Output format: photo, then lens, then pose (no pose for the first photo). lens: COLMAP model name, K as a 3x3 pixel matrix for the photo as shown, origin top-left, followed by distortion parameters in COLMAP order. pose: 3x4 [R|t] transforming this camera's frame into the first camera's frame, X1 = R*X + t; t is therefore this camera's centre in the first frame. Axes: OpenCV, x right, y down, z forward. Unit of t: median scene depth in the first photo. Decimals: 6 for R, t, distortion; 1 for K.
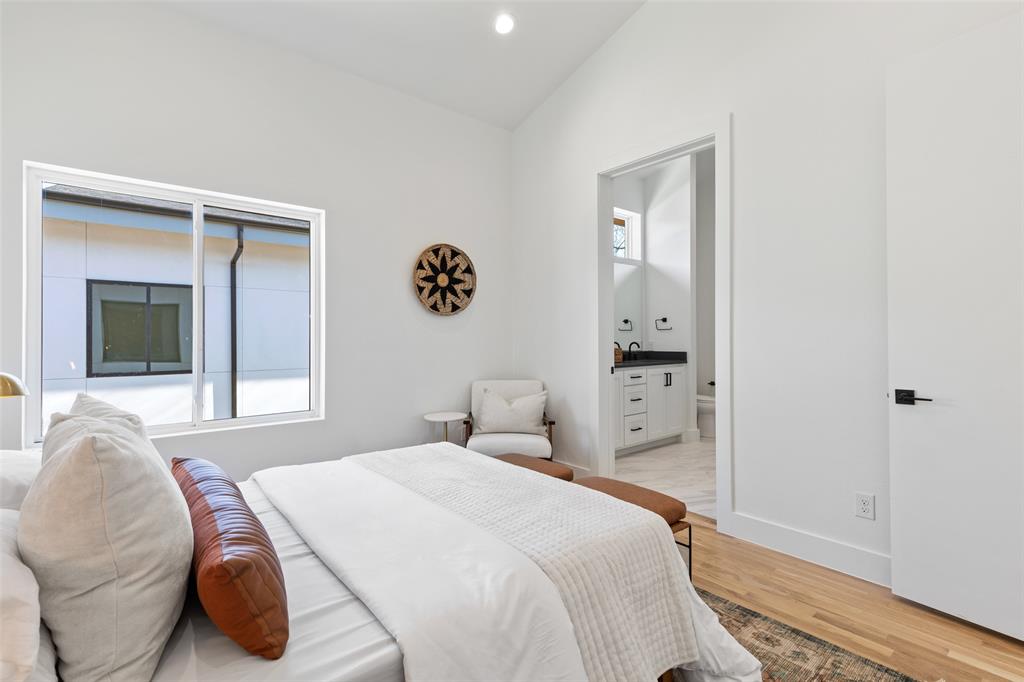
lens RADIAL K [[465.0, 0, 503.7], [0, 465.0, 336.0], [0, 0, 1]] dist [0.004657, -0.000773]
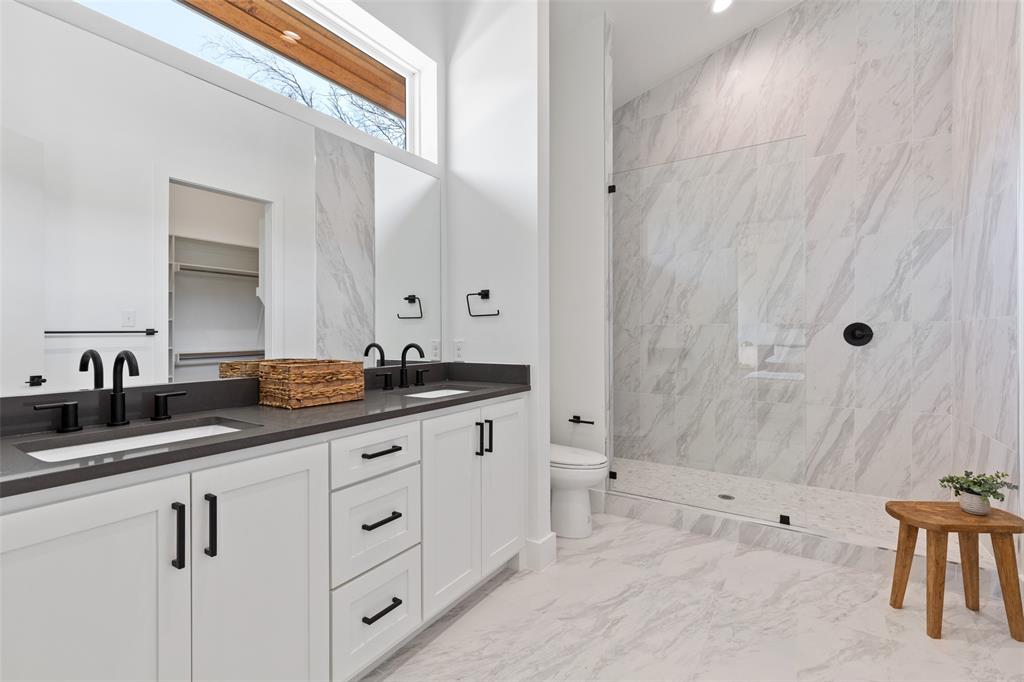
lens RADIAL K [[465.0, 0, 515.5], [0, 465.0, 345.1], [0, 0, 1]] dist [0.004657, -0.000773]
pose [[0.949531, -0.008868, 0.313547, 0.230747], [0.000410, 0.999635, 0.027029, 0.002635], [-0.313672, -0.025536, 0.949188, 0.557996]]
